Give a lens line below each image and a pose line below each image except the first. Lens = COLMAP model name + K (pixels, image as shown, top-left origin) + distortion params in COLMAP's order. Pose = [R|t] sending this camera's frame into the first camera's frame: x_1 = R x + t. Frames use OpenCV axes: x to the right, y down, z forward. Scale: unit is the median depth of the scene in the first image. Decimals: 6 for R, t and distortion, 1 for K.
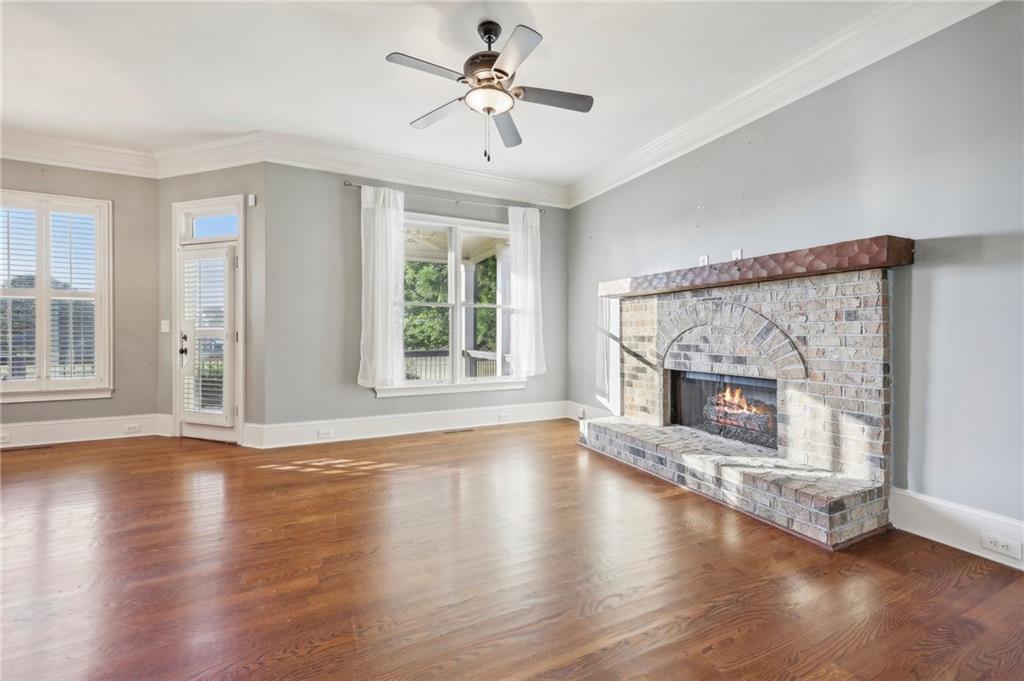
lens RADIAL K [[417.9, 0, 492.1], [0, 417.9, 331.7], [0, 0, 1]] dist [0.011400, -0.000001]
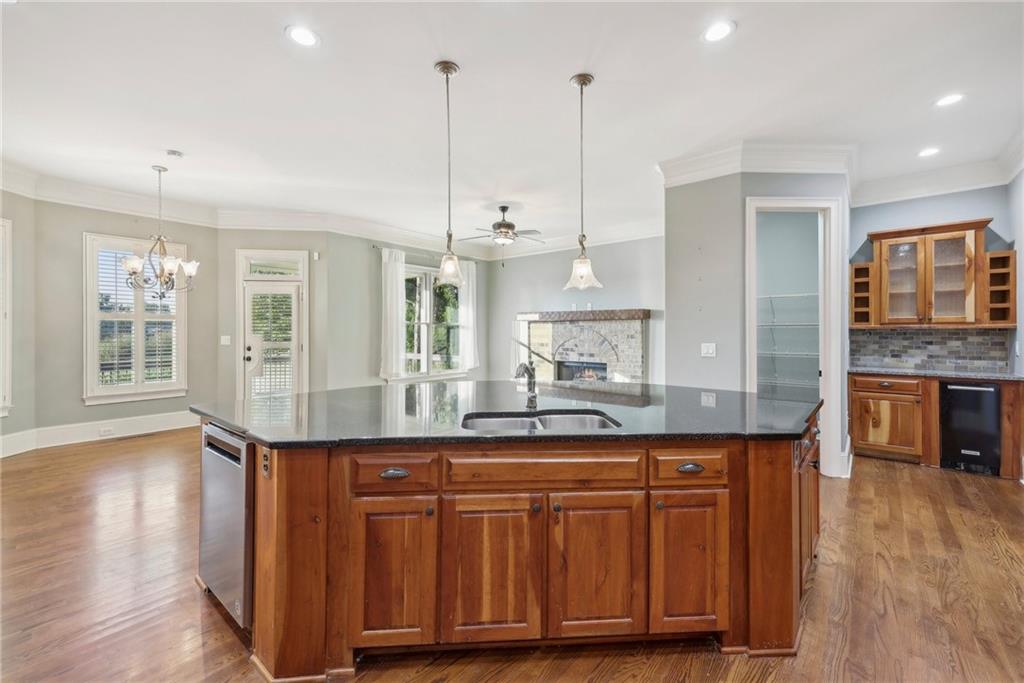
lens RADIAL K [[417.9, 0, 511.1], [0, 417.9, 333.9], [0, 0, 1]] dist [0.011400, -0.000001]
pose [[0.908852, -0.003195, 0.417107, -0.603128], [-0.000864, 0.999954, 0.009541, -0.054736], [-0.417118, -0.009032, 0.908807, -0.689350]]
